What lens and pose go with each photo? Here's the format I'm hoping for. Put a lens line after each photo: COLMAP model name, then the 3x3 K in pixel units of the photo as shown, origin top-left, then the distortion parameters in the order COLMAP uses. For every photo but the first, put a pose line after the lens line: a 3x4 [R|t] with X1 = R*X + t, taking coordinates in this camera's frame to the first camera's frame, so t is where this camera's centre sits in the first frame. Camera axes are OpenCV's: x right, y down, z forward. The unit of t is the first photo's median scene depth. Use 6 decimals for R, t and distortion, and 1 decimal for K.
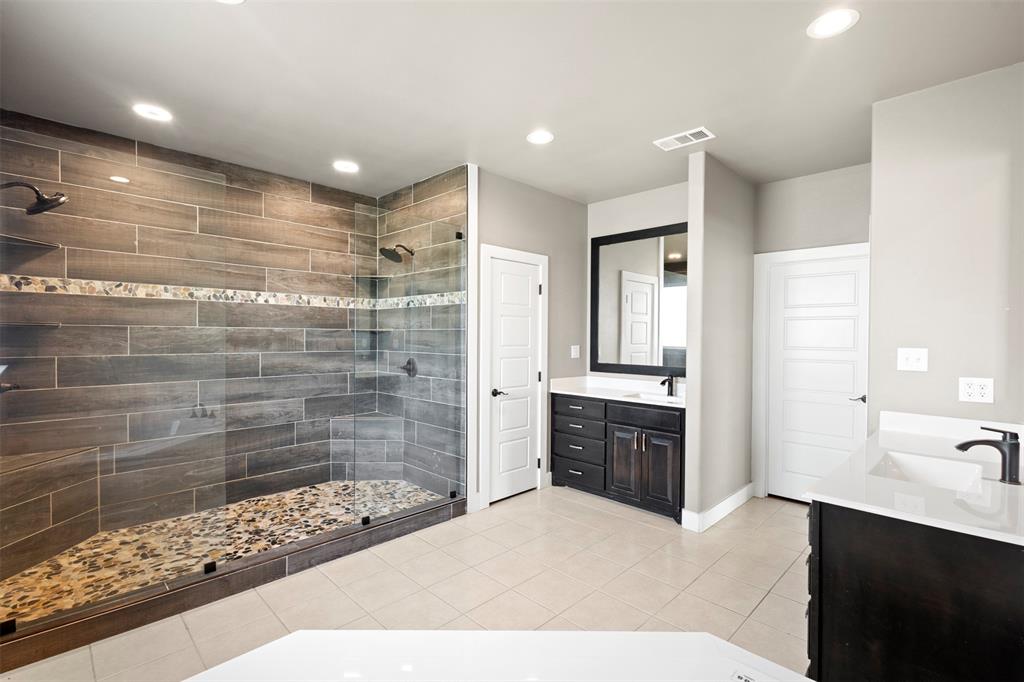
lens RADIAL K [[468.5, 0, 513.4], [0, 468.5, 334.2], [0, 0, 1]] dist [0.002853, 0.000602]
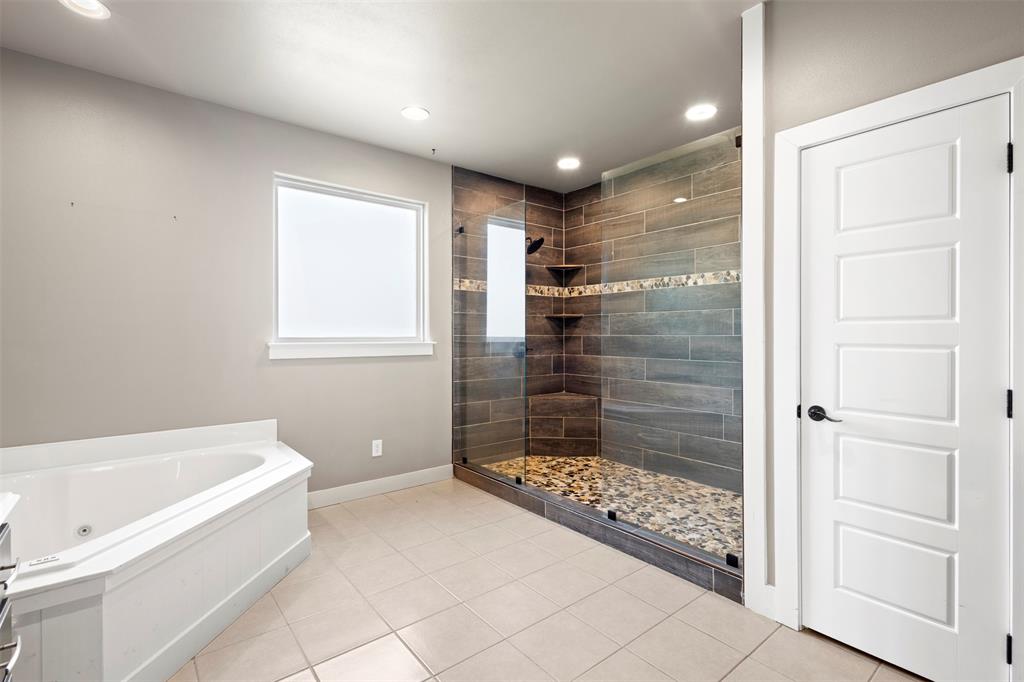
lens RADIAL K [[468.5, 0, 513.4], [0, 468.5, 334.2], [0, 0, 1]] dist [0.002853, 0.000602]
pose [[-0.109651, -0.009691, -0.993923, 0.541363], [0.000499, 0.999952, -0.009804, 0.050908], [0.993970, -0.001571, -0.109641, 0.813690]]
